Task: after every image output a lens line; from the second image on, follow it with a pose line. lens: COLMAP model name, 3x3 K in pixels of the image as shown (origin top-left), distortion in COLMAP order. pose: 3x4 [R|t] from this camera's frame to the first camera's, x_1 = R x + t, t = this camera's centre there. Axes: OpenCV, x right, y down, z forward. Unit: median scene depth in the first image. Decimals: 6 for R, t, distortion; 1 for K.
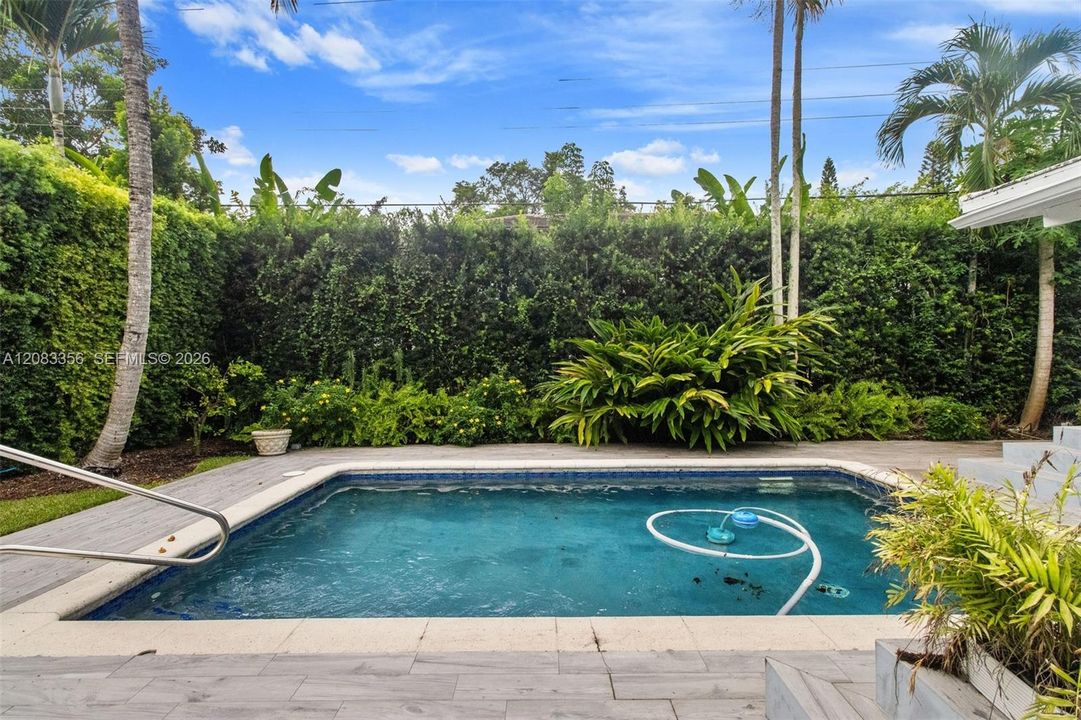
lens RADIAL K [[544.8, 0, 546.0], [0, 544.8, 347.4], [0, 0, 1]] dist [0.002036, 0.000103]
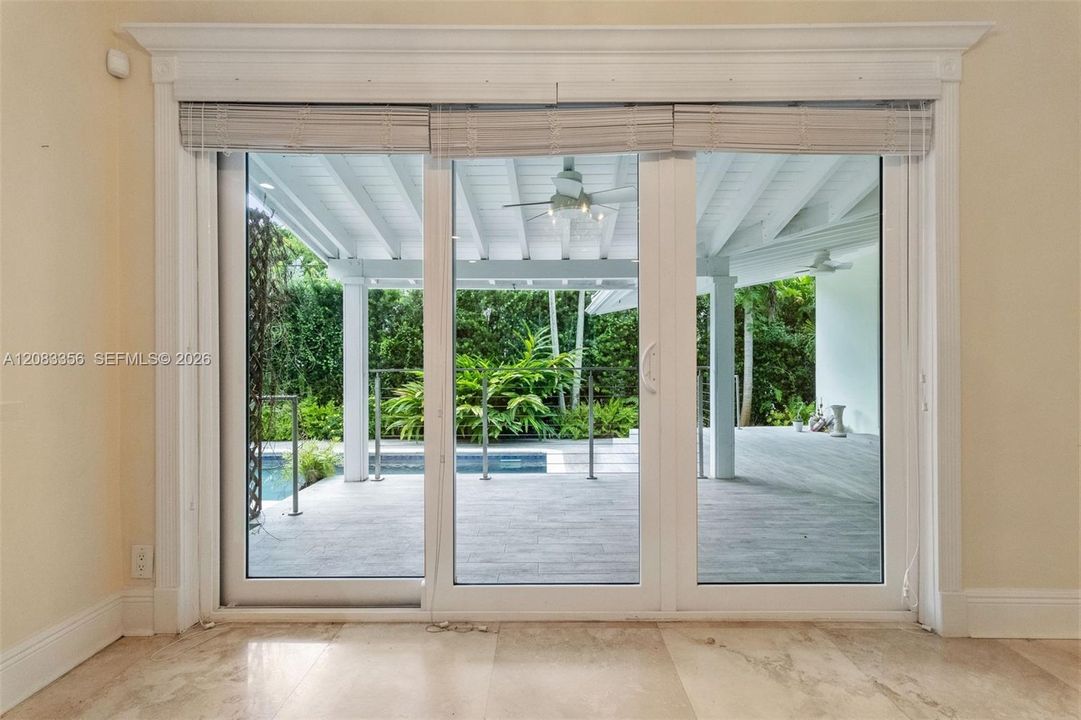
lens RADIAL K [[544.8, 0, 546.0], [0, 544.8, 347.4], [0, 0, 1]] dist [0.002036, 0.000103]
pose [[0.999991, 0.004274, 0.000794, 0.369611], [-0.004267, 0.999954, -0.008613, -0.055506], [-0.000831, 0.008609, 0.999963, -0.426569]]
